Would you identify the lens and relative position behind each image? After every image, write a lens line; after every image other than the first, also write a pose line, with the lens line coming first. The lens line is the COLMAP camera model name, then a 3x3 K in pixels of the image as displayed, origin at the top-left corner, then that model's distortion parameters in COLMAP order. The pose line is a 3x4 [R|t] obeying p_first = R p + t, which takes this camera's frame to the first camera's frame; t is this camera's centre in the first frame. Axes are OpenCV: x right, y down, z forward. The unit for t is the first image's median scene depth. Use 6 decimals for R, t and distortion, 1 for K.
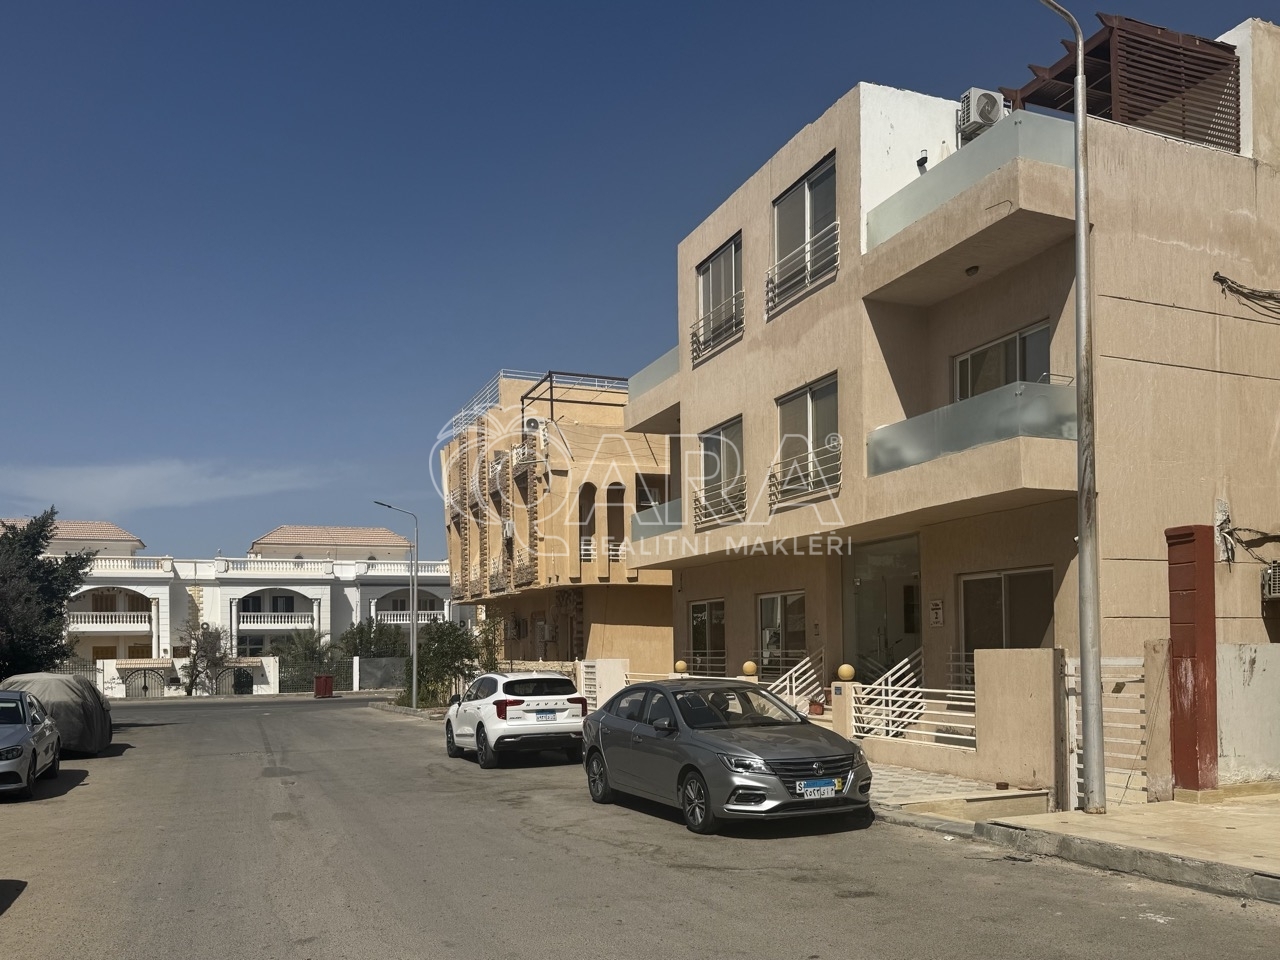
lens RADIAL K [[1026.8, 0, 640.0], [0, 1026.8, 480.0], [0, 0, 1]] dist [0.086811, -0.069443]
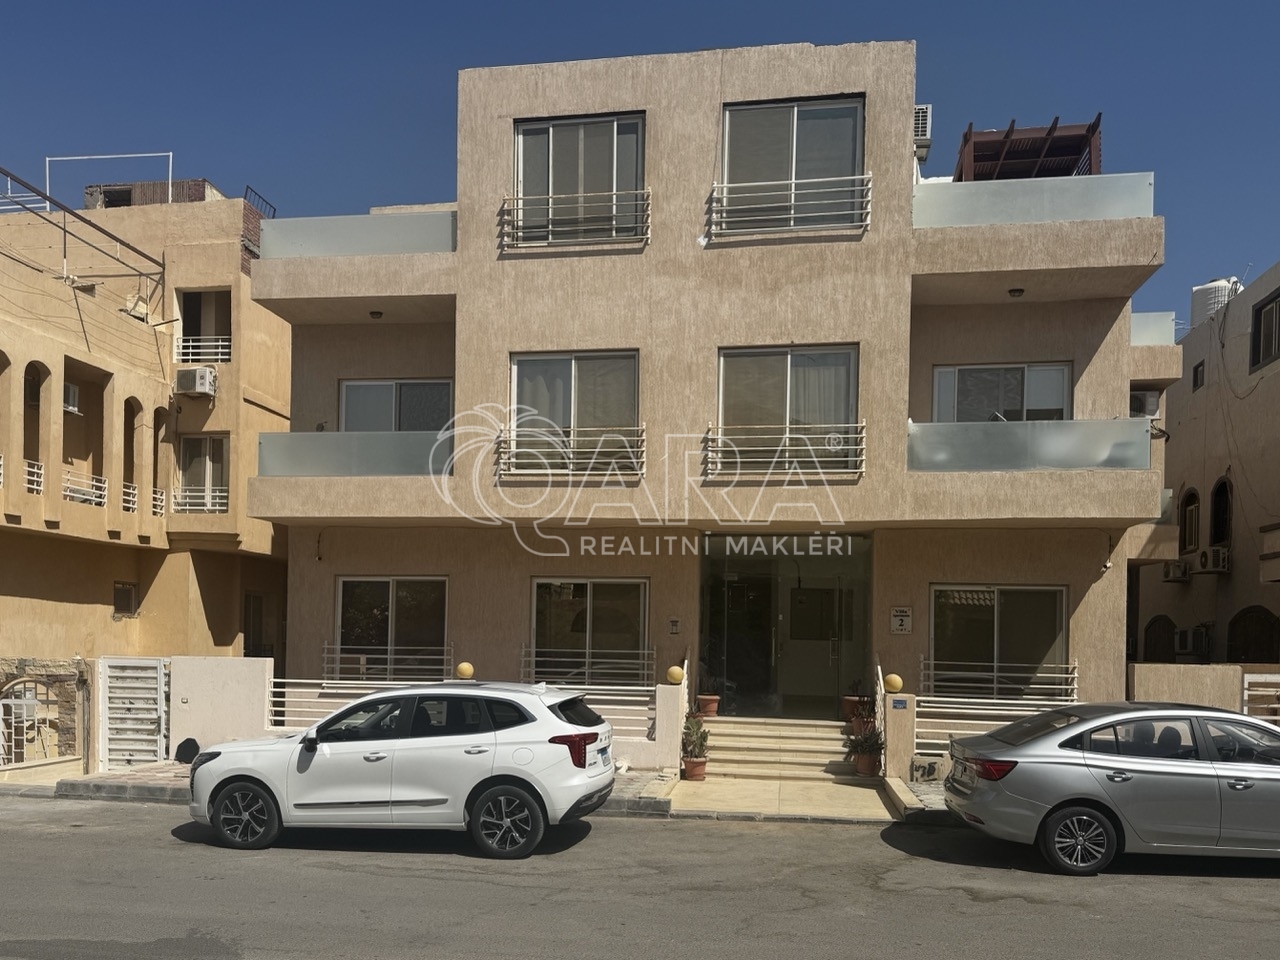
lens RADIAL K [[1026.8, 0, 640.0], [0, 1026.8, 480.0], [0, 0, 1]] dist [0.086811, -0.069443]
pose [[0.509633, 0.126731, 0.851007, -0.566961], [-0.158962, 0.985934, -0.051629, 0.075387], [-0.845580, -0.108966, 0.522610, 0.603106]]
